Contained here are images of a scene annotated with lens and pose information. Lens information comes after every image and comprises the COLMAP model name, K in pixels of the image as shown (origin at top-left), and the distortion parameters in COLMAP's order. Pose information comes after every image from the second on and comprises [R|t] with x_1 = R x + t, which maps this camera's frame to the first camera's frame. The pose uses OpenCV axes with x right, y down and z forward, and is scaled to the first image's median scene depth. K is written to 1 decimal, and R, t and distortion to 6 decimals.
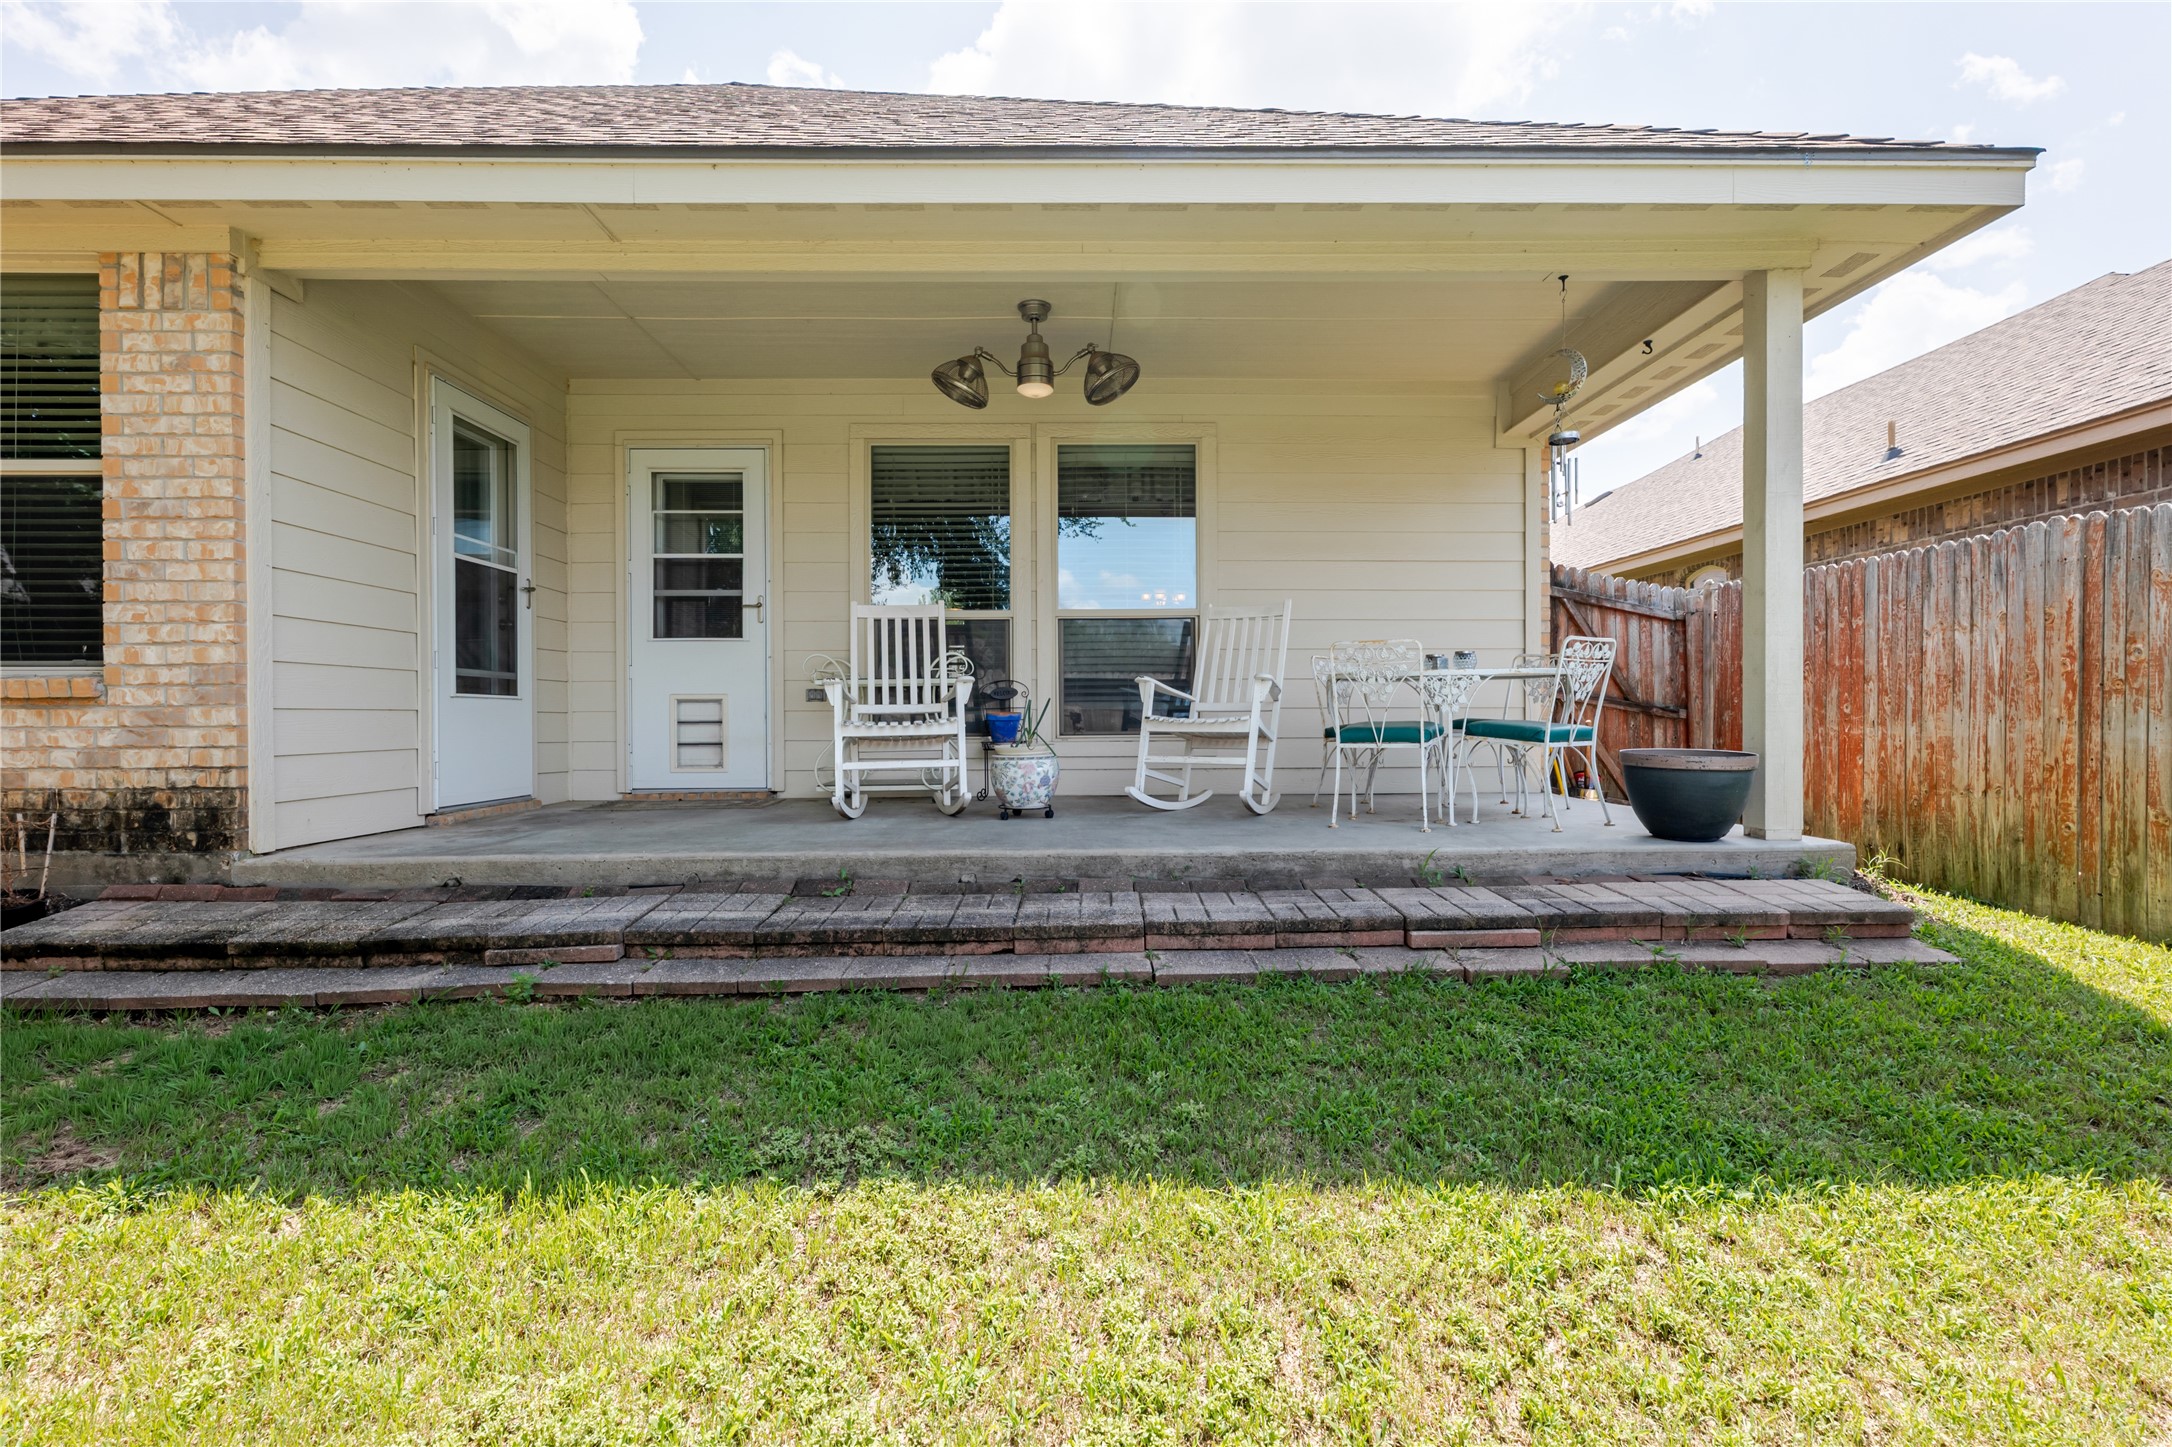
lens RADIAL K [[998.5, 0, 1091.2], [0, 998.5, 720.5], [0, 0, 1]] dist [0.003546, 0.001165]
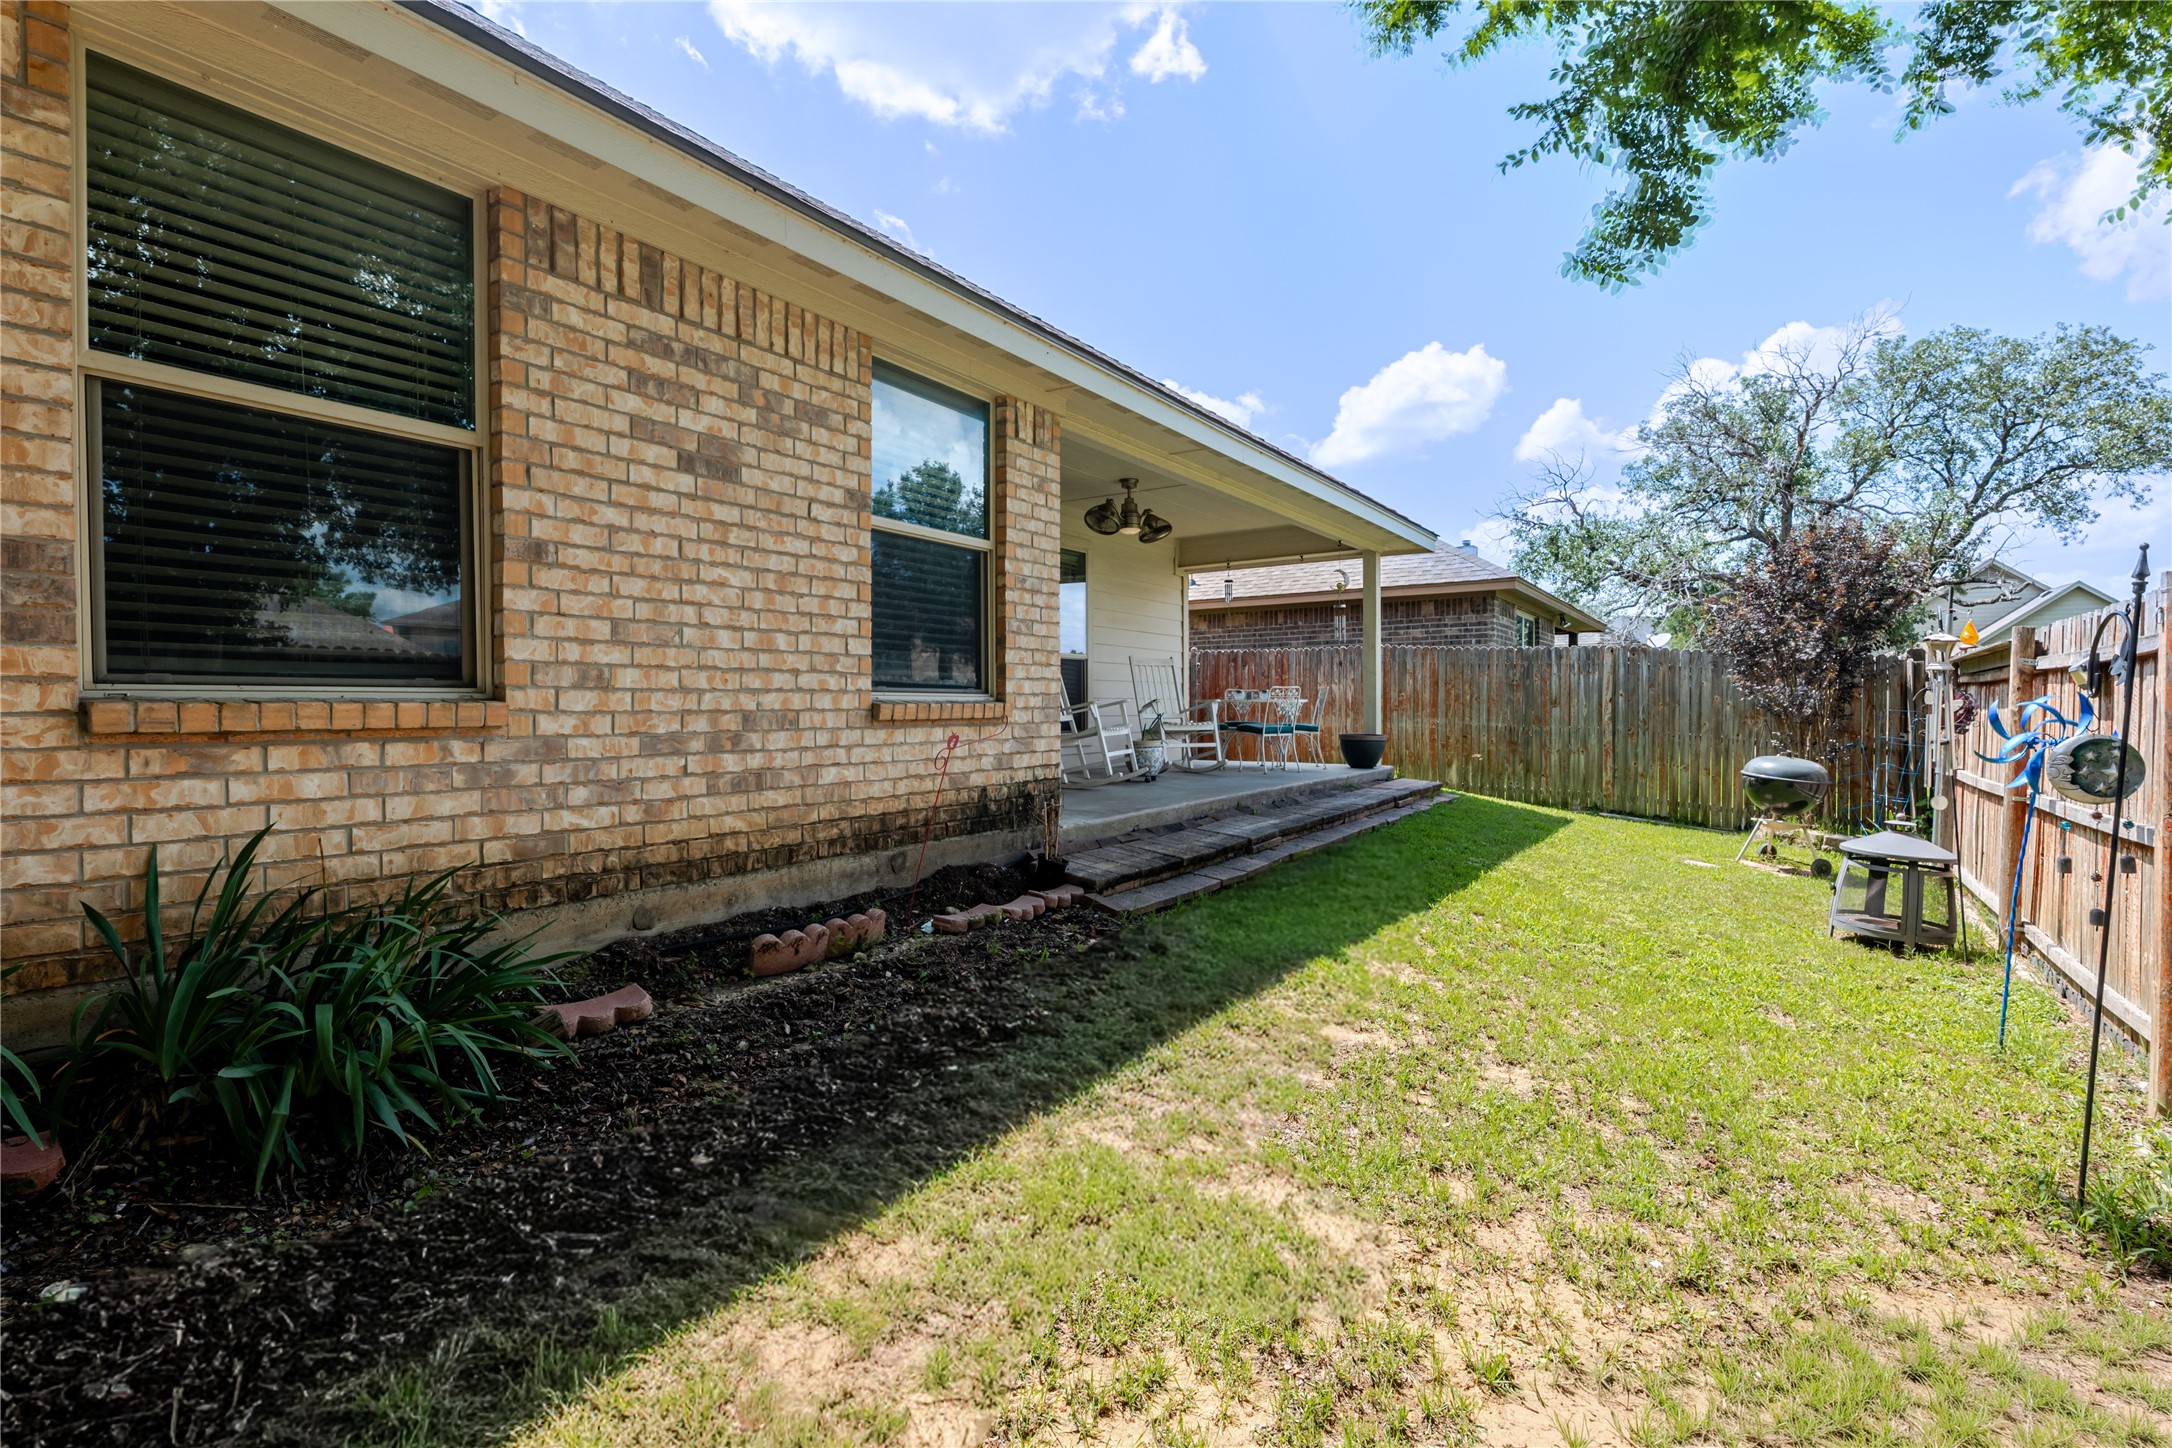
lens RADIAL K [[998.5, 0, 1088.8], [0, 998.5, 720.0], [0, 0, 1]] dist [0.003546, 0.001165]
pose [[0.566901, -0.008916, 0.823737, -1.513797], [0.004321, 0.999960, 0.007850, -0.021969], [-0.823774, -0.000891, 0.566917, 0.096598]]
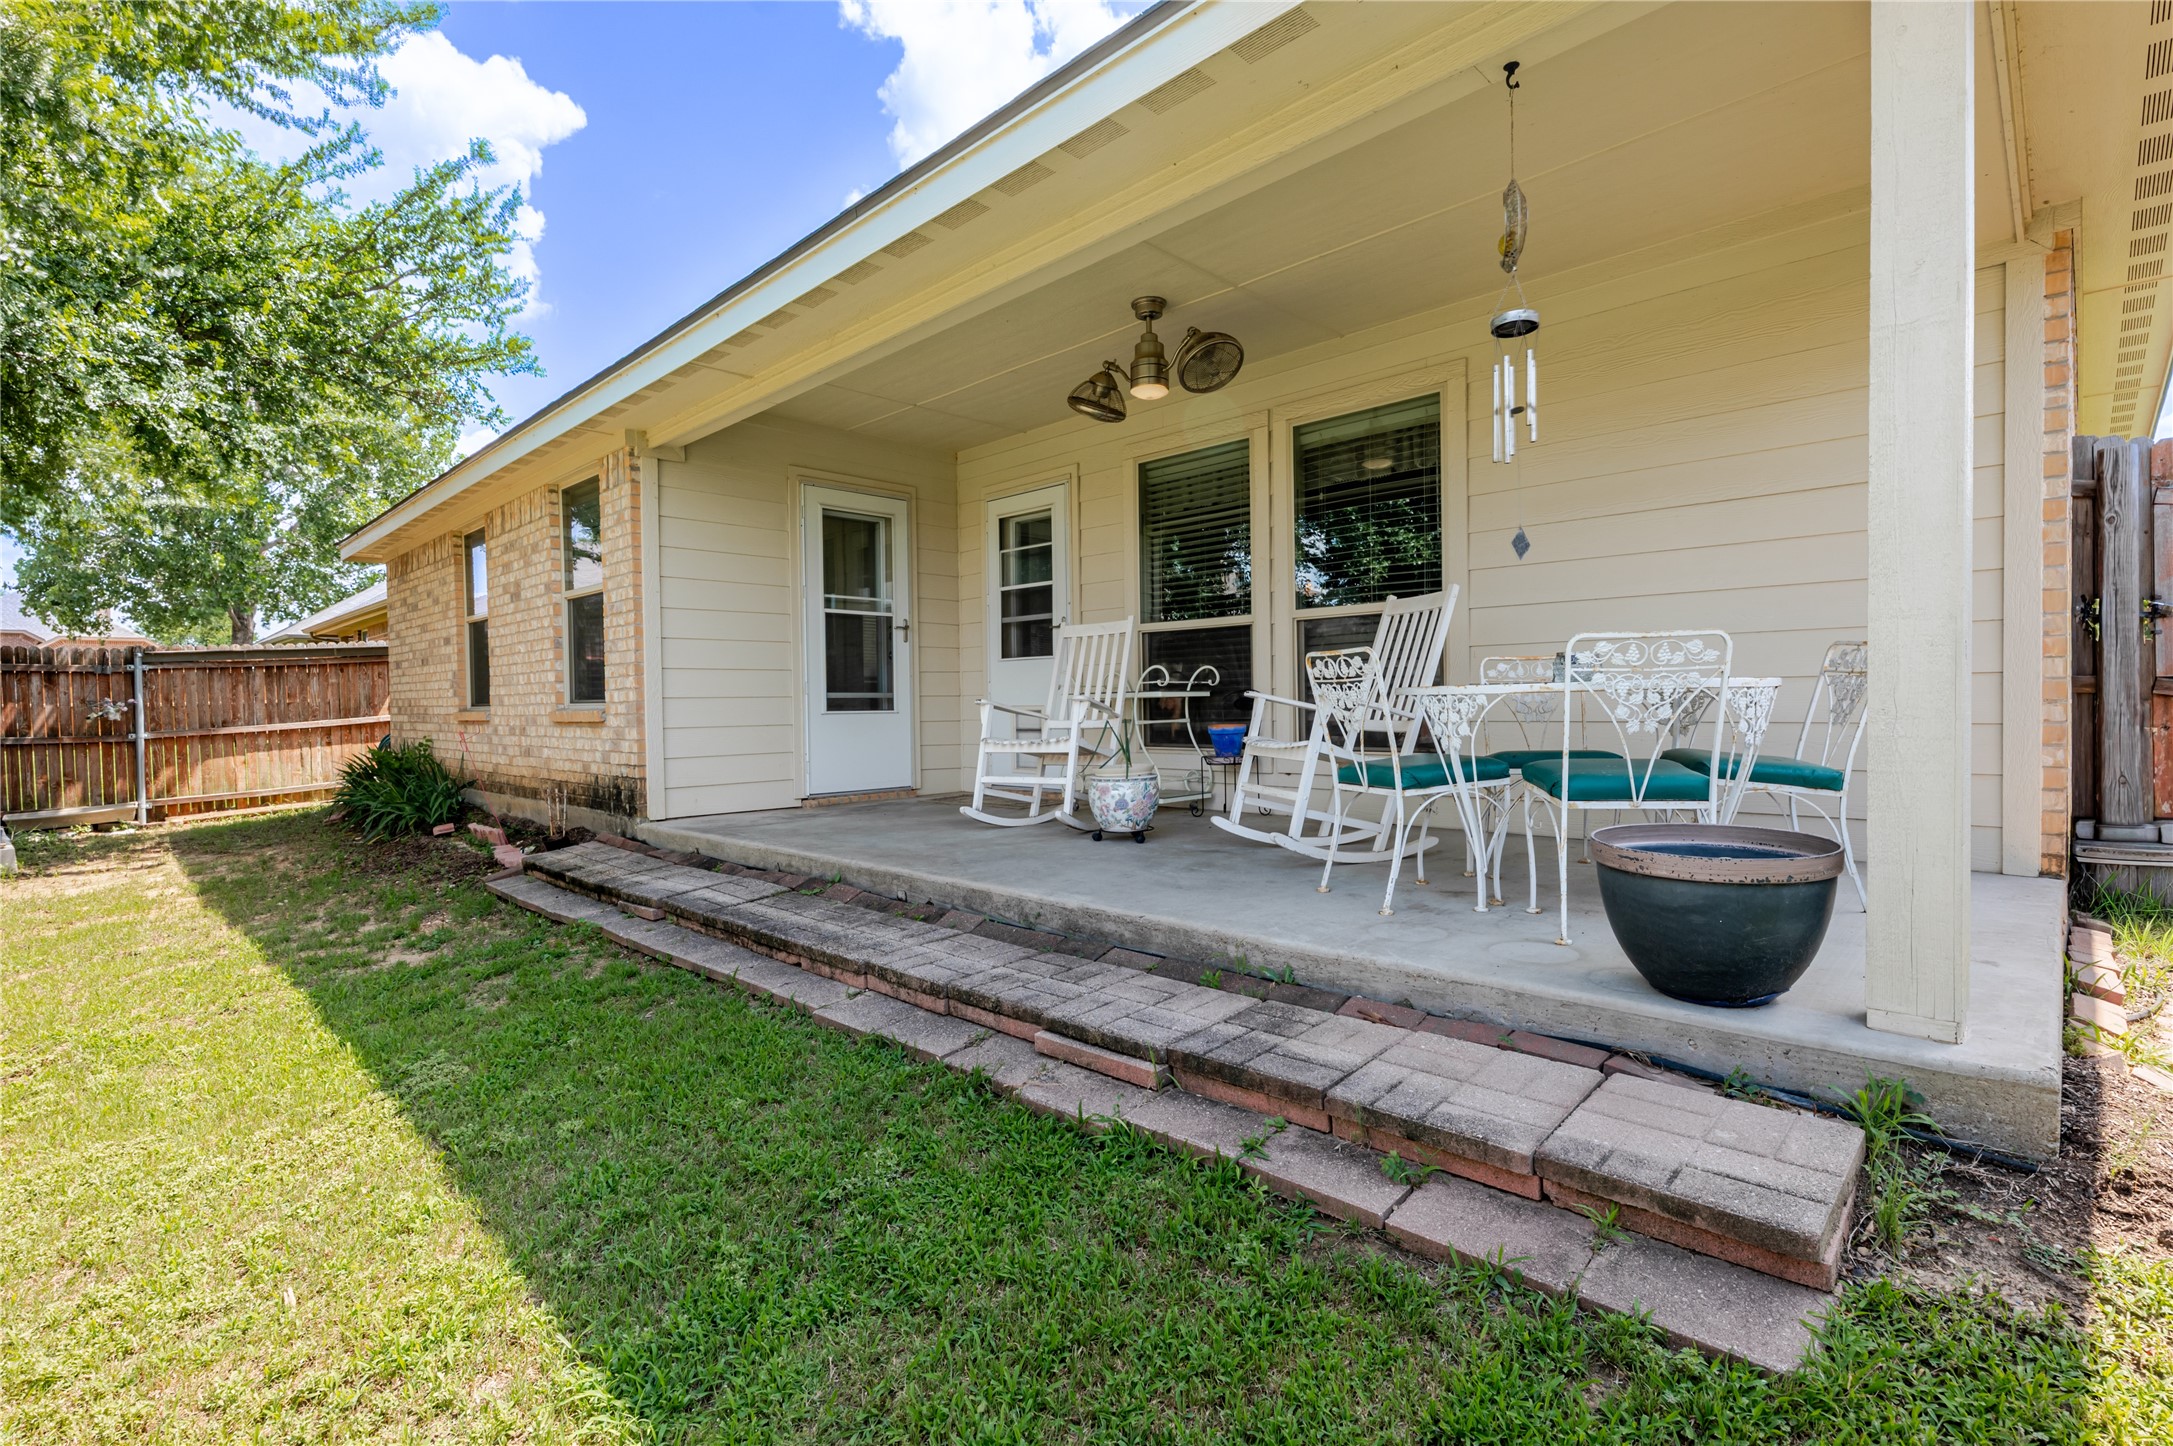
lens RADIAL K [[999.0, 0, 1090.1], [0, 999.0, 721.5], [0, 0, 1]] dist [0.003546, 0.001165]
pose [[0.703231, 0.007986, -0.710916, 0.594145], [0.007870, 0.999788, 0.019015, -0.036689], [0.710918, -0.018967, 0.703019, 0.291672]]
